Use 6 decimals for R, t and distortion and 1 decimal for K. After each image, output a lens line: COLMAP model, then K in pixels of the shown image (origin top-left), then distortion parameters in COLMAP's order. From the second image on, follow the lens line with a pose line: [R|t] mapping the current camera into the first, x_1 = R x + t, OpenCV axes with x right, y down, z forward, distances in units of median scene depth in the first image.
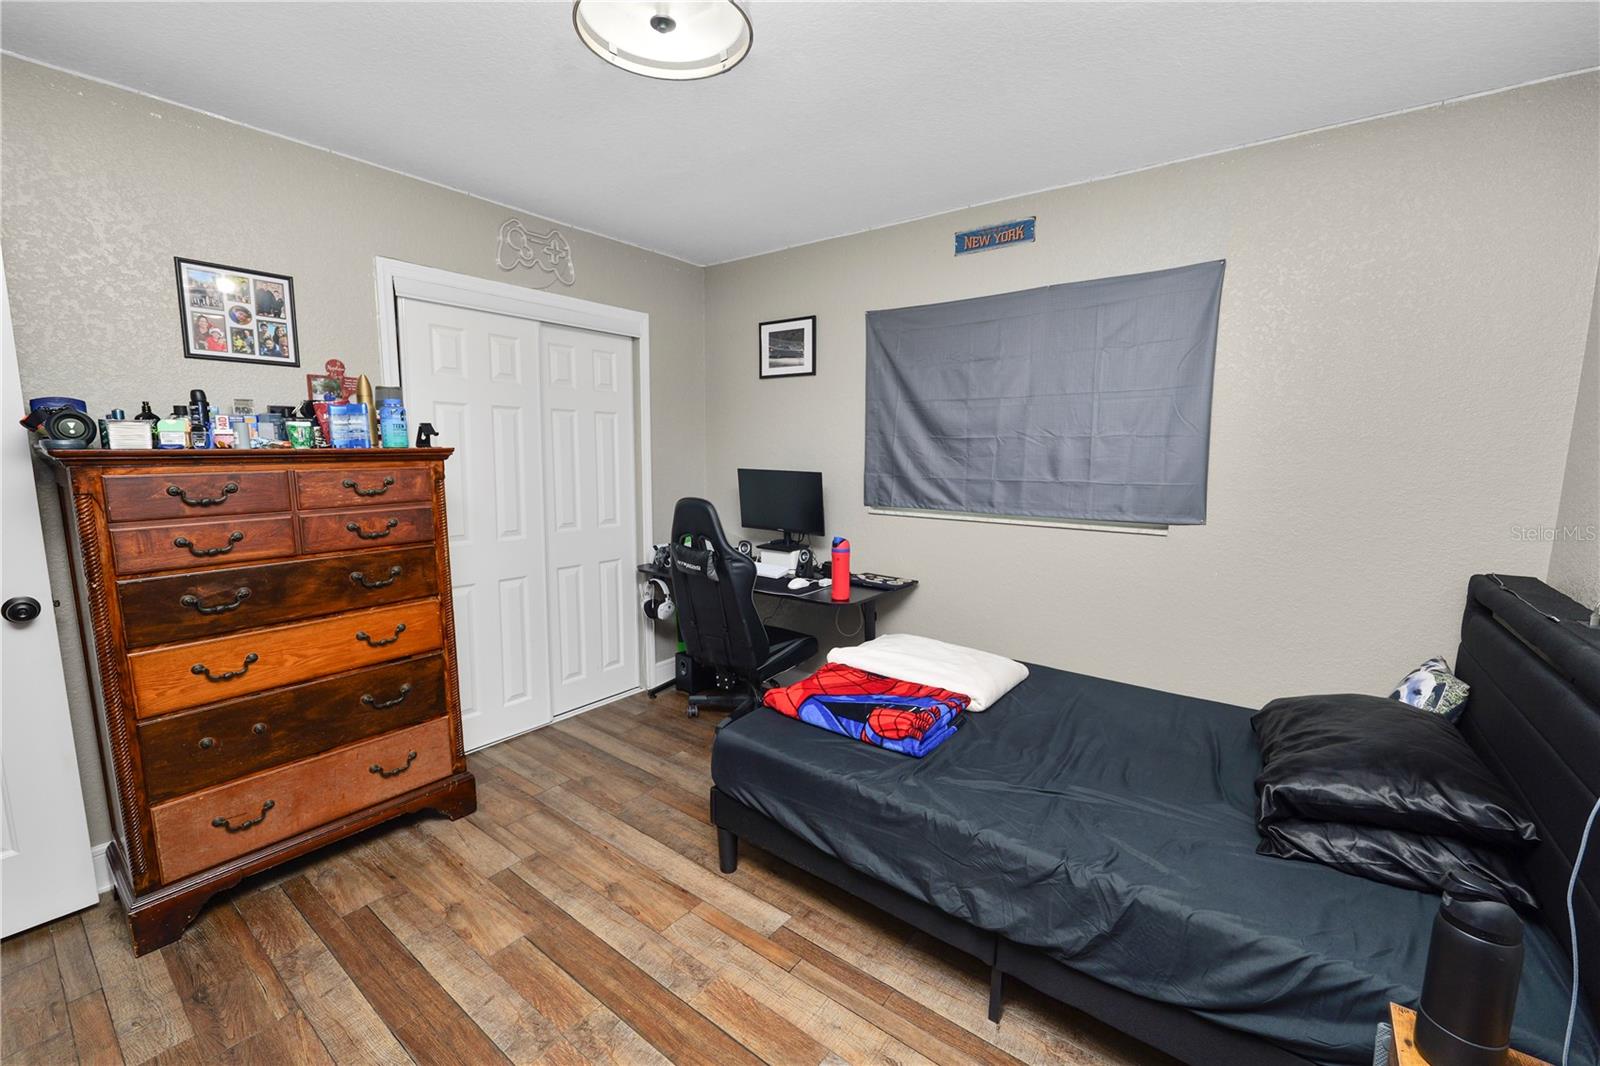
lens RADIAL K [[653.3, 0, 780.5], [0, 653.3, 541.6], [0, 0, 1]] dist [-0.014876, 0.001410]
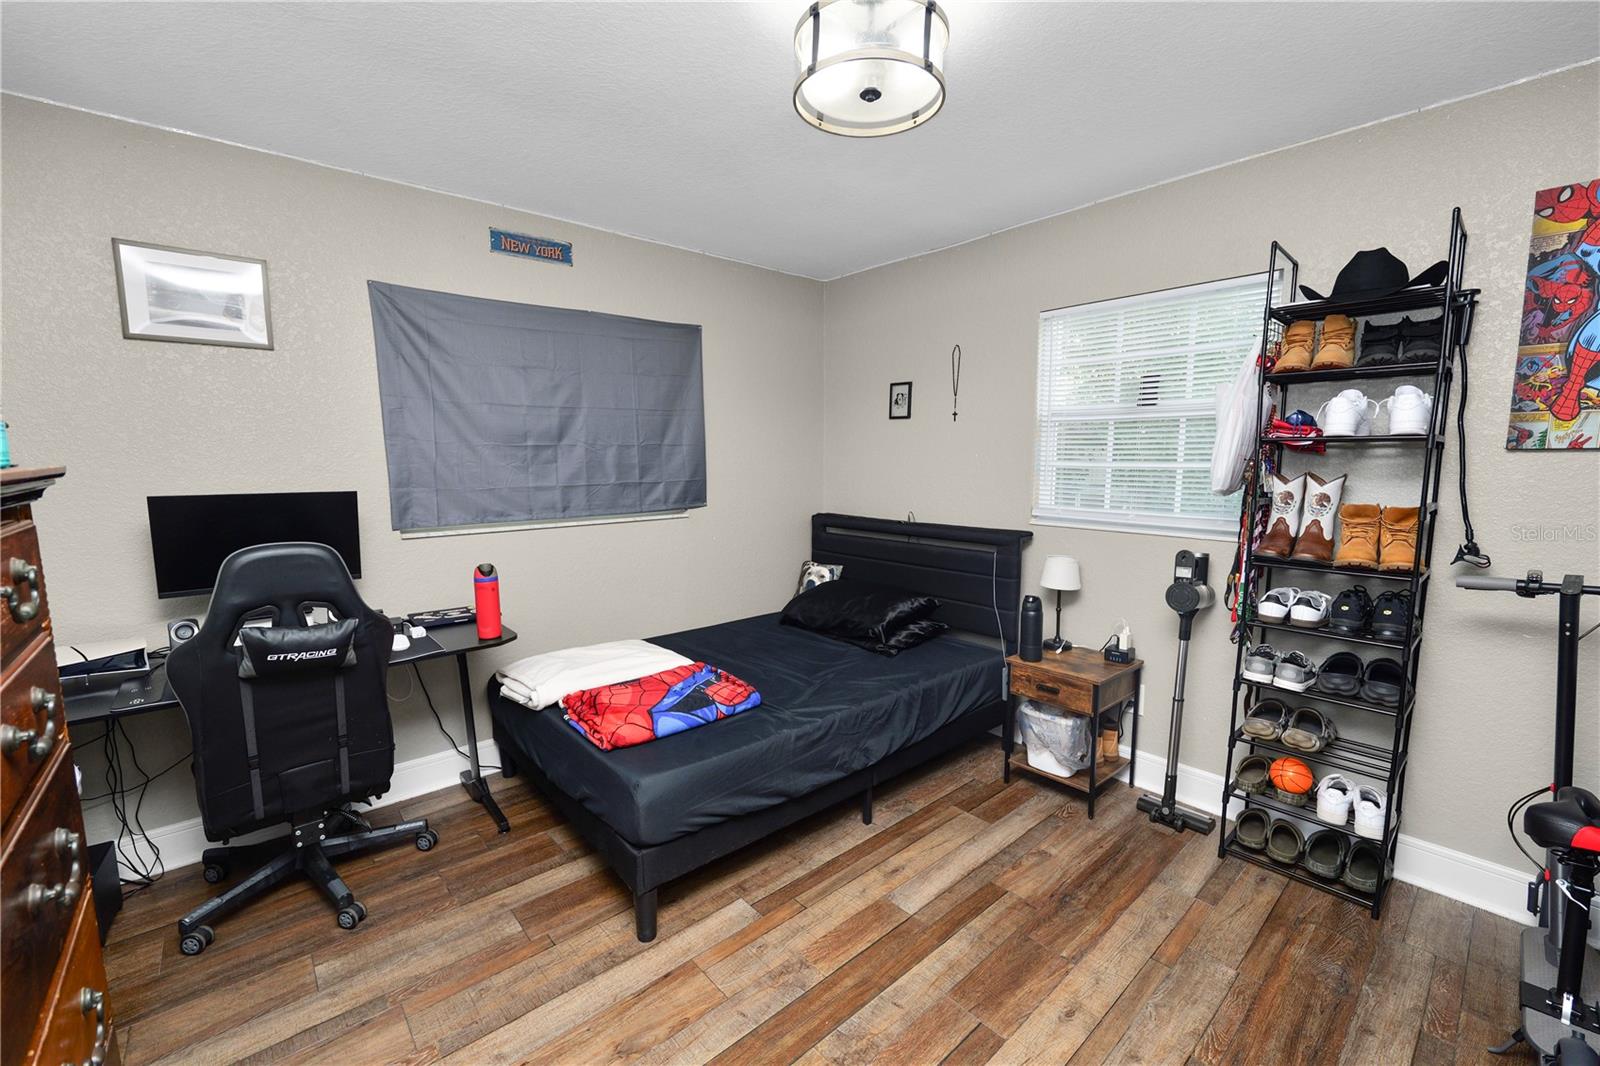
lens RADIAL K [[653.3, 0, 811.3], [0, 653.3, 544.4], [0, 0, 1]] dist [-0.014876, 0.001410]
pose [[0.175931, -0.141305, 0.974208, -0.886454], [0.145527, 0.982503, 0.116228, -0.092509], [-0.973586, 0.121325, 0.193416, 0.596737]]
